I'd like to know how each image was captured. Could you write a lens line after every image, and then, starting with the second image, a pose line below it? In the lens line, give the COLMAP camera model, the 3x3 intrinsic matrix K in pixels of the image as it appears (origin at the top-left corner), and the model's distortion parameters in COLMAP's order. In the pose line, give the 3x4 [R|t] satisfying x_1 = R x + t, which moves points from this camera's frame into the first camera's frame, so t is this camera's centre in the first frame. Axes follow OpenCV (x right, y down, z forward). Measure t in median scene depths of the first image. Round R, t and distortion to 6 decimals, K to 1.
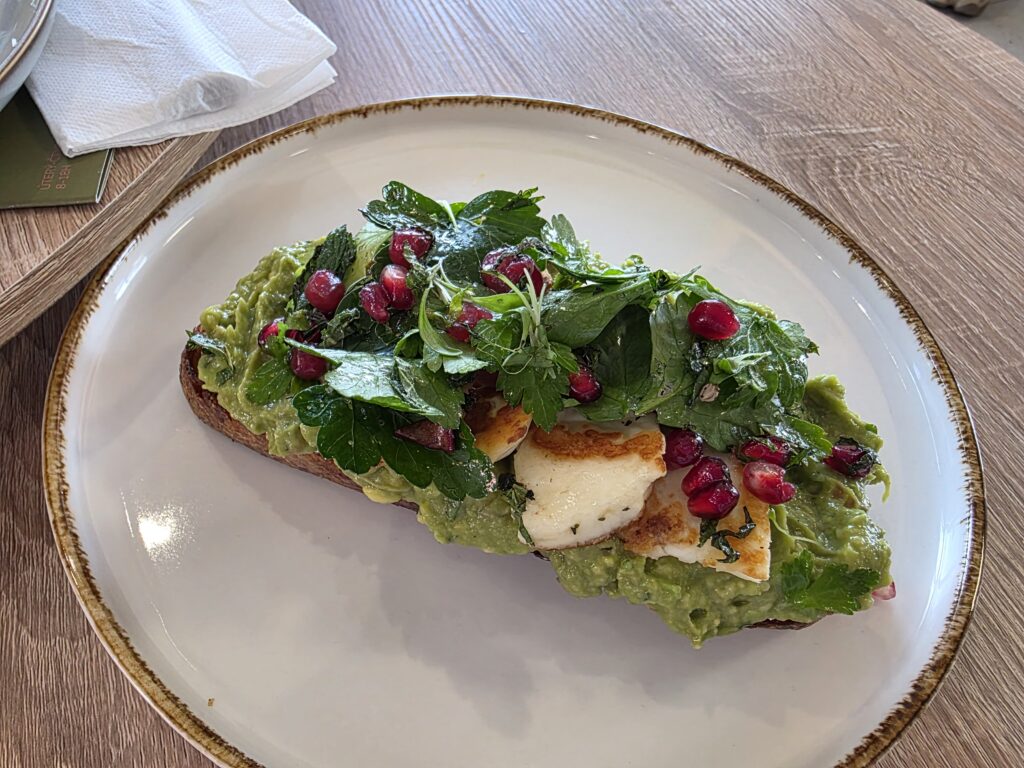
lens RADIAL K [[699.3, 0, 506.5], [0, 699.3, 386.9], [0, 0, 1]] dist [0.025215, -0.021560]
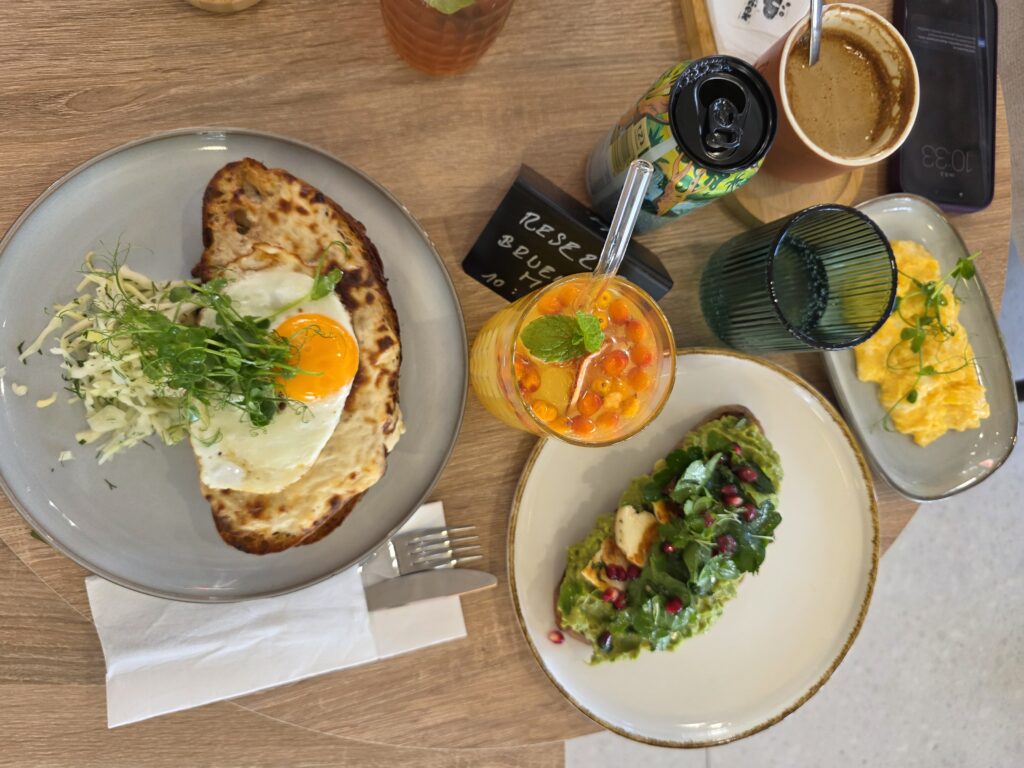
lens RADIAL K [[699.3, 0, 514.3], [0, 699.3, 377.2], [0, 0, 1]] dist [0.025215, -0.021560]
pose [[-0.401441, 0.889950, -0.216411, 0.351631], [-0.864388, -0.290027, 0.410752, -0.413515], [0.302783, 0.351956, 0.885691, -1.830044]]
